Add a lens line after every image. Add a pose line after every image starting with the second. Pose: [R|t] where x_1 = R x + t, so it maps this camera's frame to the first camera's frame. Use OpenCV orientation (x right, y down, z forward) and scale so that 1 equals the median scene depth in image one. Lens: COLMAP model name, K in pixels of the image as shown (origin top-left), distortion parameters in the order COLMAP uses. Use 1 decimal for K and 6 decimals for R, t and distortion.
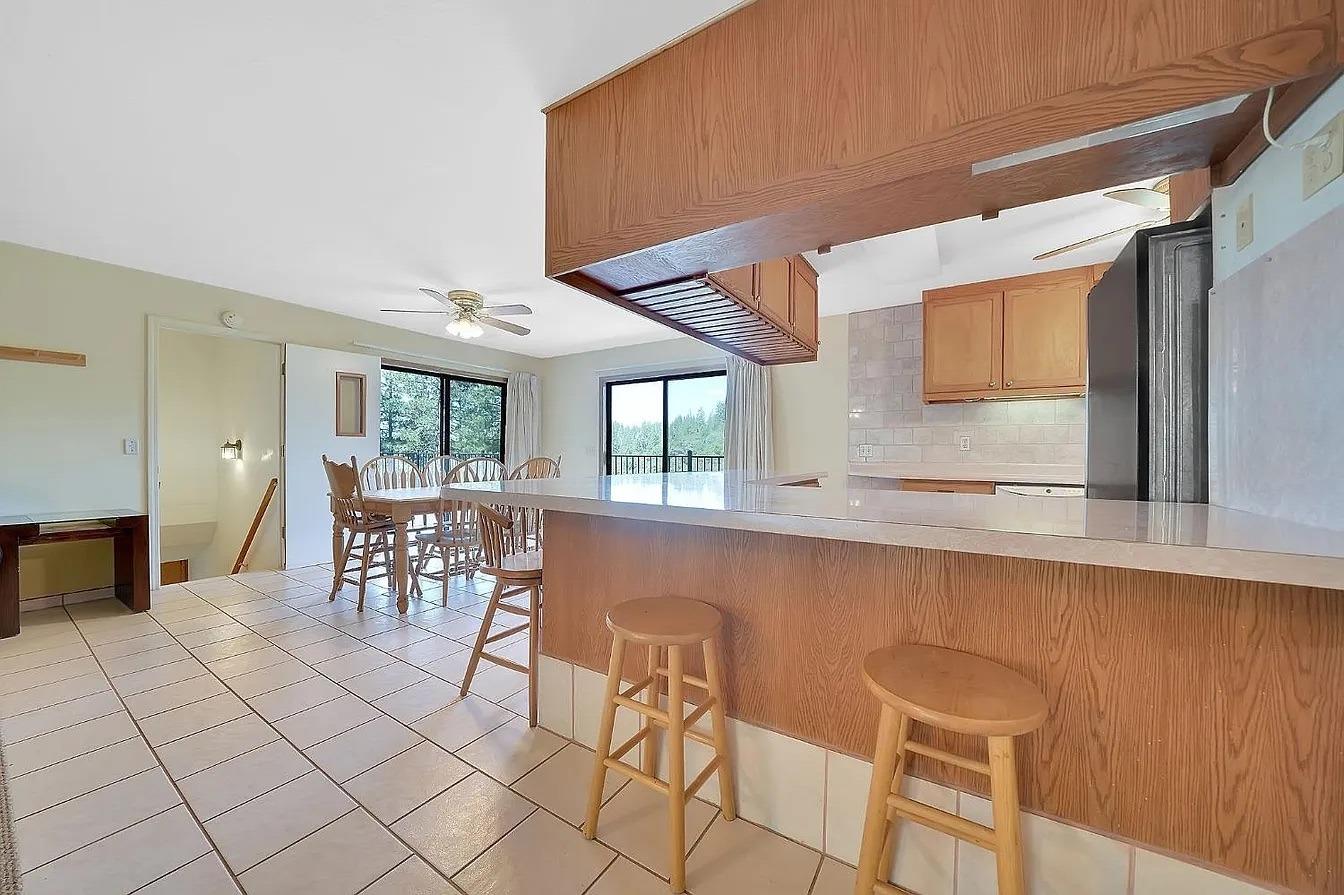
lens RADIAL K [[480.0, 0, 672.0], [0, 480.0, 447.5], [0, 0, 1]] dist [-0.021989, -0.000028]
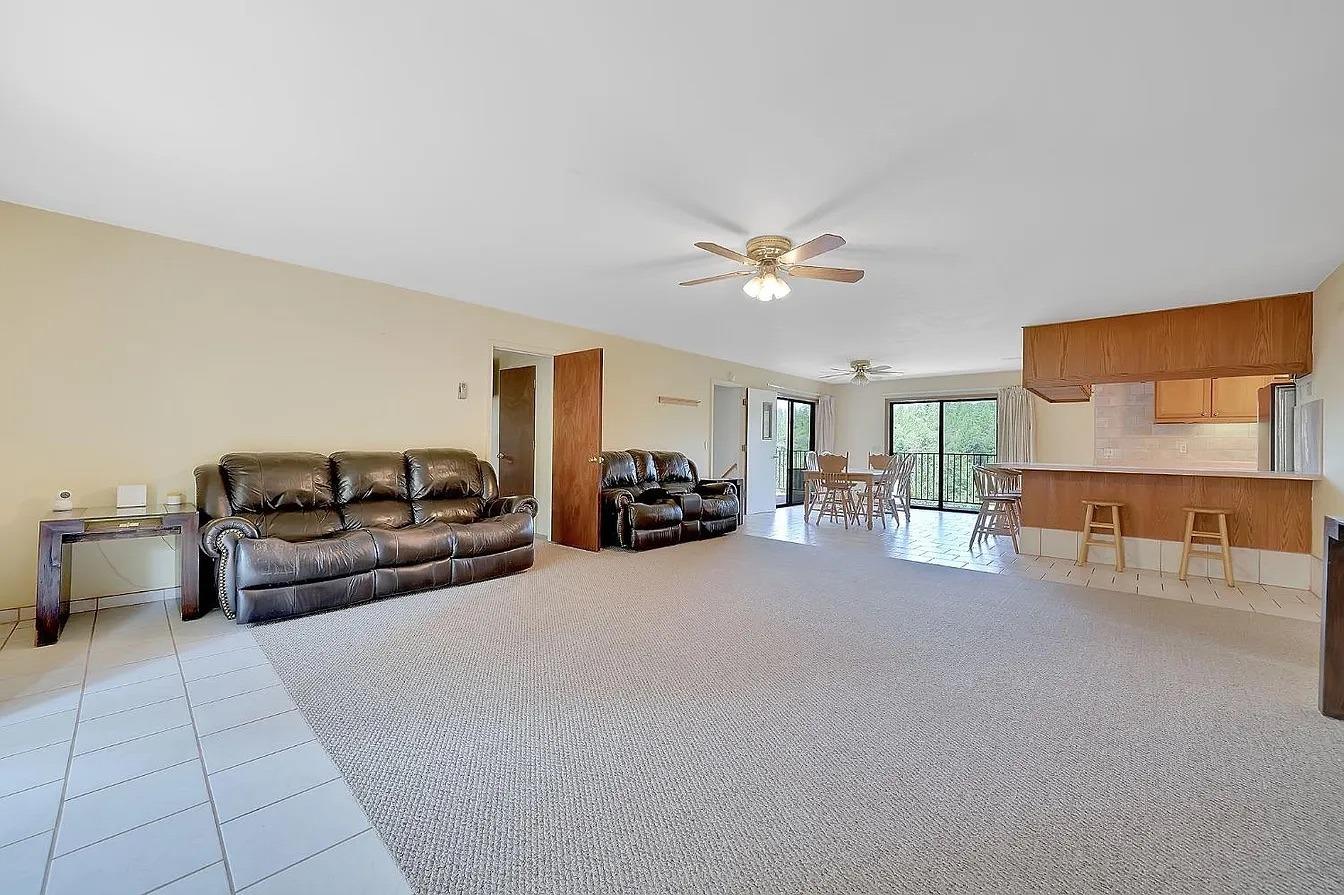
lens RADIAL K [[525.4, 0, 674.8], [0, 525.4, 440.5], [0, 0, 1]] dist [-0.002482, -0.000169]
pose [[0.985802, 0.009500, -0.167642, -0.780729], [-0.009886, 0.999950, -0.001469, -0.015694], [0.167620, 0.003105, 0.985847, -1.037351]]
